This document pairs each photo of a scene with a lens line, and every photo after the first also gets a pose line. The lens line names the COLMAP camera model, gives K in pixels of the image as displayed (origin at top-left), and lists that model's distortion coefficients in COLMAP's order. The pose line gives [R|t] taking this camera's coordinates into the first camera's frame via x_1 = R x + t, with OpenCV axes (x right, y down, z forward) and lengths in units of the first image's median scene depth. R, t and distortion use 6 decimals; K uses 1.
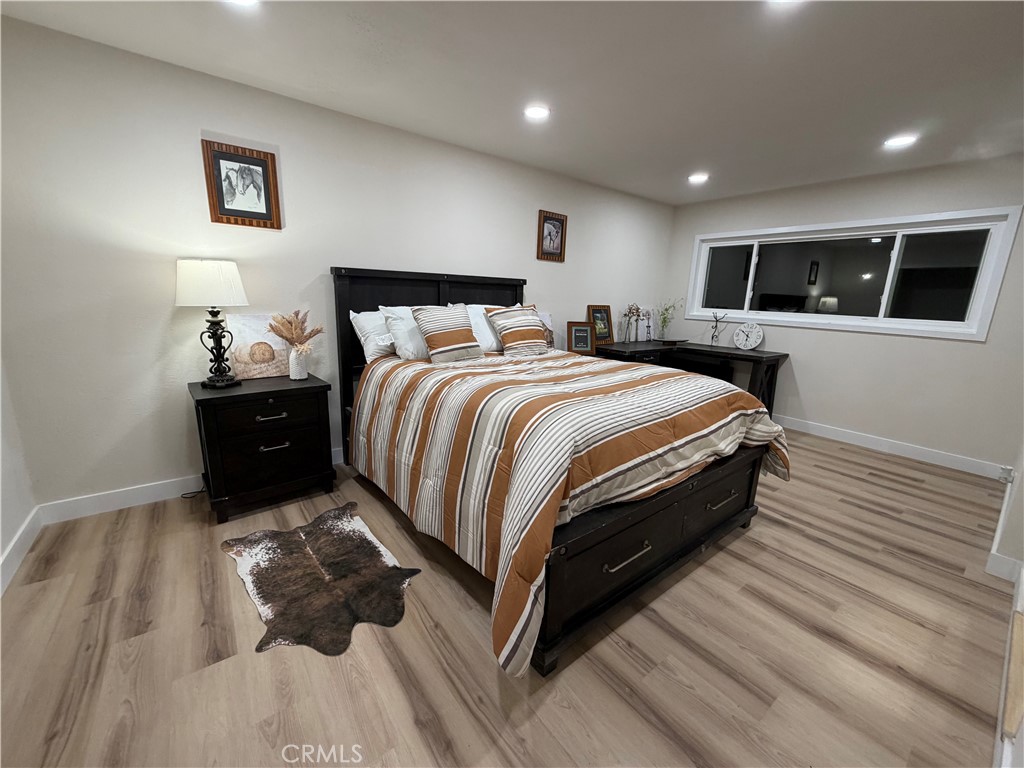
lens RADIAL K [[406.9, 0, 509.4], [0, 406.9, 384.5], [0, 0, 1]] dist [-0.000687, 0.000141]
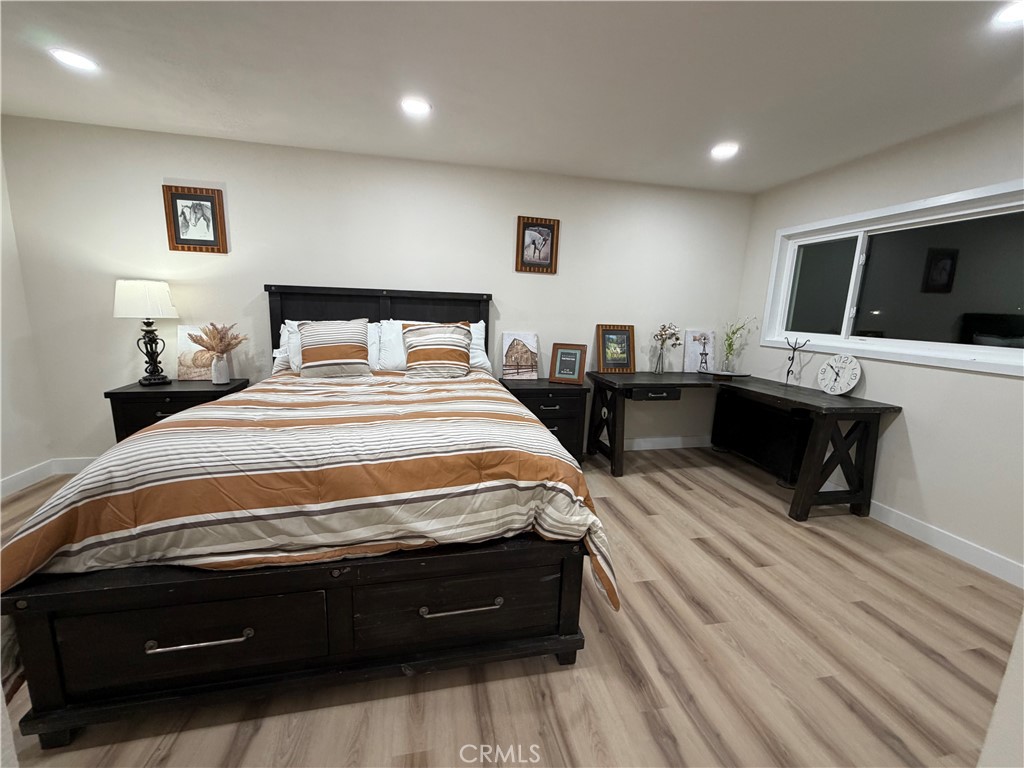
lens RADIAL K [[406.9, 0, 512.2], [0, 406.9, 384.5], [0, 0, 1]] dist [-0.000687, 0.000141]
pose [[0.900943, 0.075660, -0.427291, 0.699984], [-0.097320, 0.994829, -0.029045, -0.057921], [0.422884, 0.067752, 0.903648, 0.331373]]
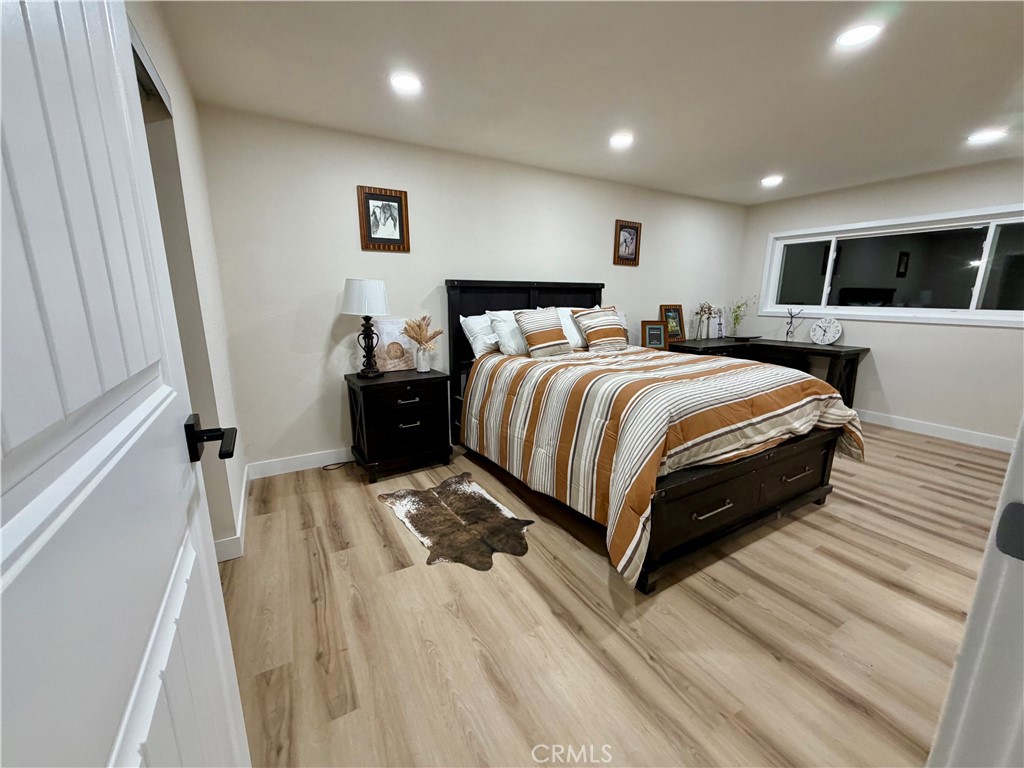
lens RADIAL K [[406.9, 0, 509.1], [0, 406.9, 384.8], [0, 0, 1]] dist [-0.000687, 0.000141]
pose [[0.990512, -0.000777, -0.137423, -0.092803], [0.000148, 0.999989, -0.004587, 0.032291], [0.137425, 0.004523, 0.990502, -0.188769]]
